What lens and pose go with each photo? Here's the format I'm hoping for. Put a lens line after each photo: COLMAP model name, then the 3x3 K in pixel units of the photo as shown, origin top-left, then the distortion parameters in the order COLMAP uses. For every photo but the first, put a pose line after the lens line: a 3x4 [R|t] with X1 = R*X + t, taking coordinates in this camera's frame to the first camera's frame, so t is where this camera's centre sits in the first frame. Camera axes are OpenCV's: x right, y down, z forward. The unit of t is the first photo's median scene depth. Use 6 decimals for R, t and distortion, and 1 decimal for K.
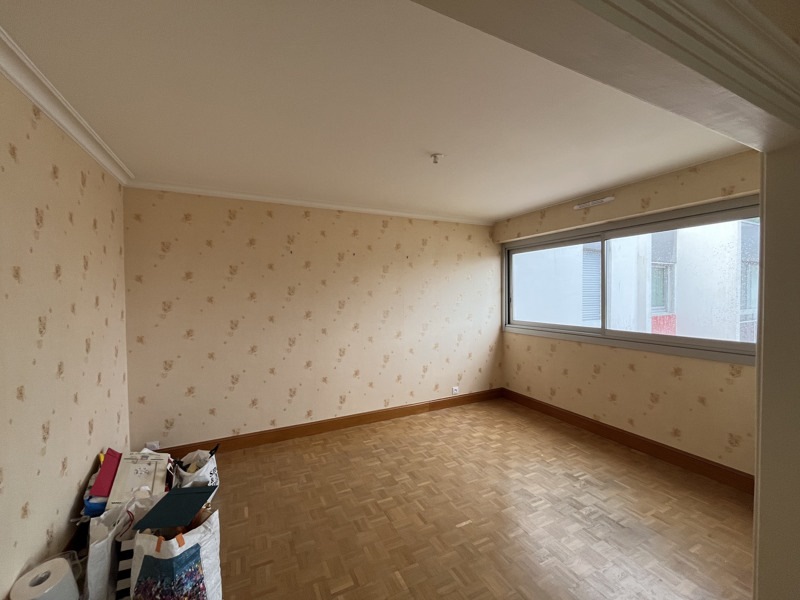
lens RADIAL K [[324.0, 0, 398.5], [0, 324.0, 302.3], [0, 0, 1]] dist [0.004229, 0.000370]
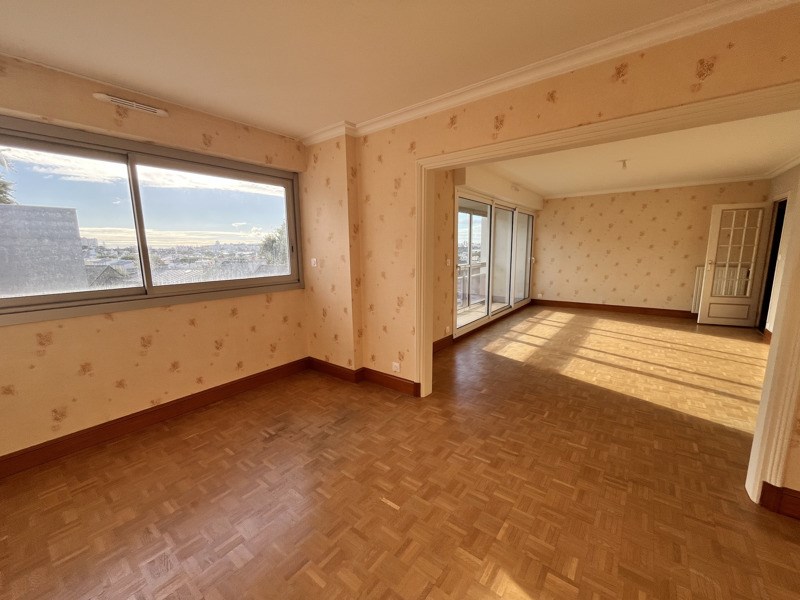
lens RADIAL K [[324.0, 0, 400.9], [0, 324.0, 298.5], [0, 0, 1]] dist [0.004229, 0.000370]
pose [[-0.440756, -0.117409, 0.889915, -0.356057], [0.045381, 0.987226, 0.152724, 0.024278], [-0.896479, 0.107699, -0.429798, 0.921636]]
